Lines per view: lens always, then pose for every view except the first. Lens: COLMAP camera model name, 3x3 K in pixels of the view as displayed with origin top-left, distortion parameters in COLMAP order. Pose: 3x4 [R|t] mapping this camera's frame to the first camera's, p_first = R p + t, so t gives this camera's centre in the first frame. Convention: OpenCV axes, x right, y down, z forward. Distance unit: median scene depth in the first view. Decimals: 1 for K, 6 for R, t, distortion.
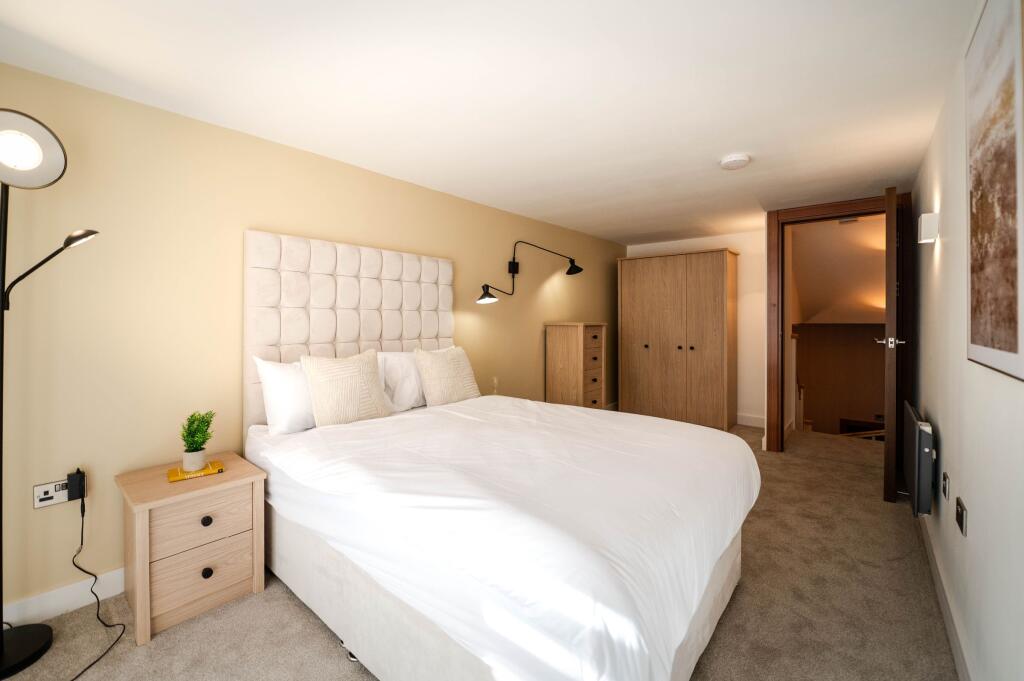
lens RADIAL K [[420.3, 0, 510.8], [0, 420.3, 319.1], [0, 0, 1]] dist [0.000746, -0.005777]
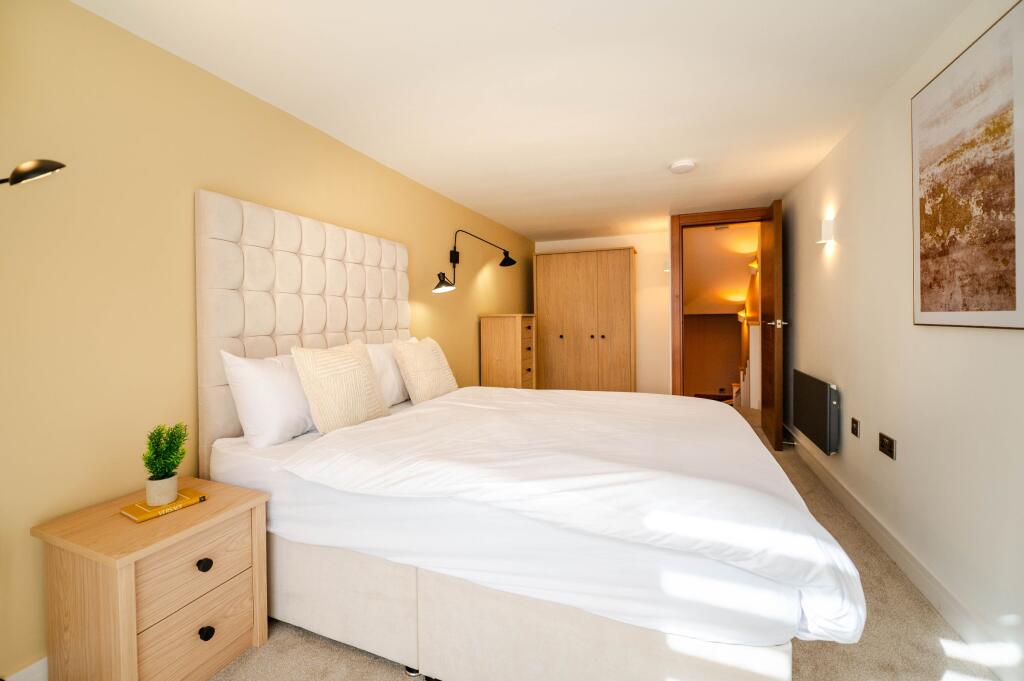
lens RADIAL K [[420.3, 0, 510.8], [0, 420.3, 319.1], [0, 0, 1]] dist [0.000746, -0.005777]
pose [[0.948120, -0.015193, 0.317548, -0.248111], [0.014358, 0.999885, 0.004969, 0.023571], [-0.317587, -0.000152, 0.948229, 0.060737]]
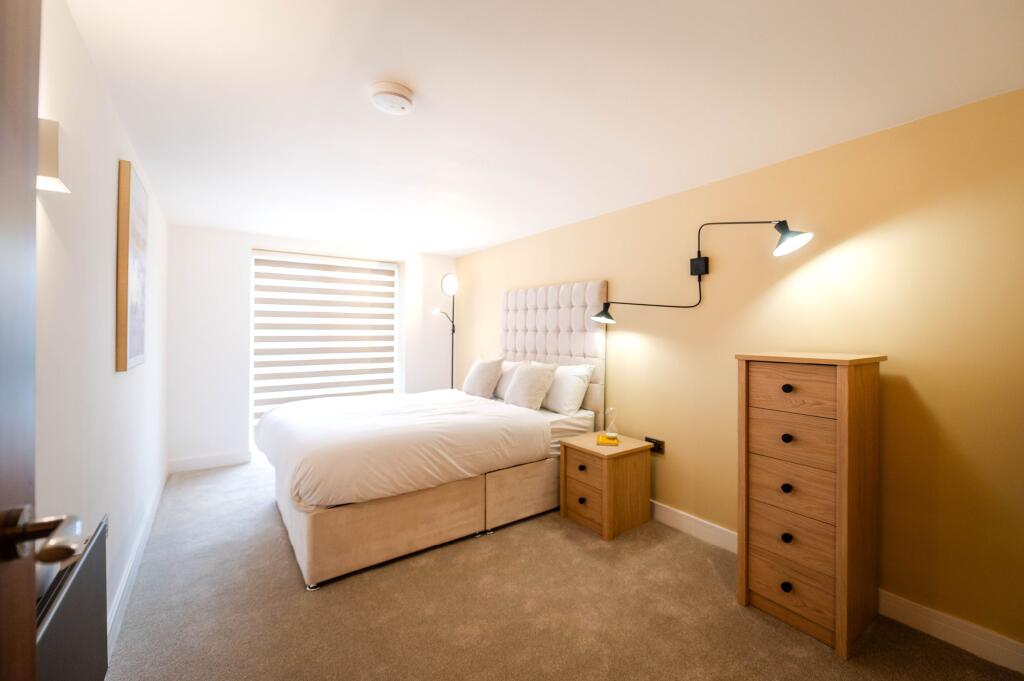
lens RADIAL K [[420.3, 0, 510.8], [0, 420.3, 319.1], [0, 0, 1]] dist [0.000746, -0.005777]
pose [[-0.250844, -0.022486, -0.967766, 0.986414], [-0.015615, 0.999694, -0.019180, -0.031864], [0.967902, 0.010301, -0.251118, 1.217401]]
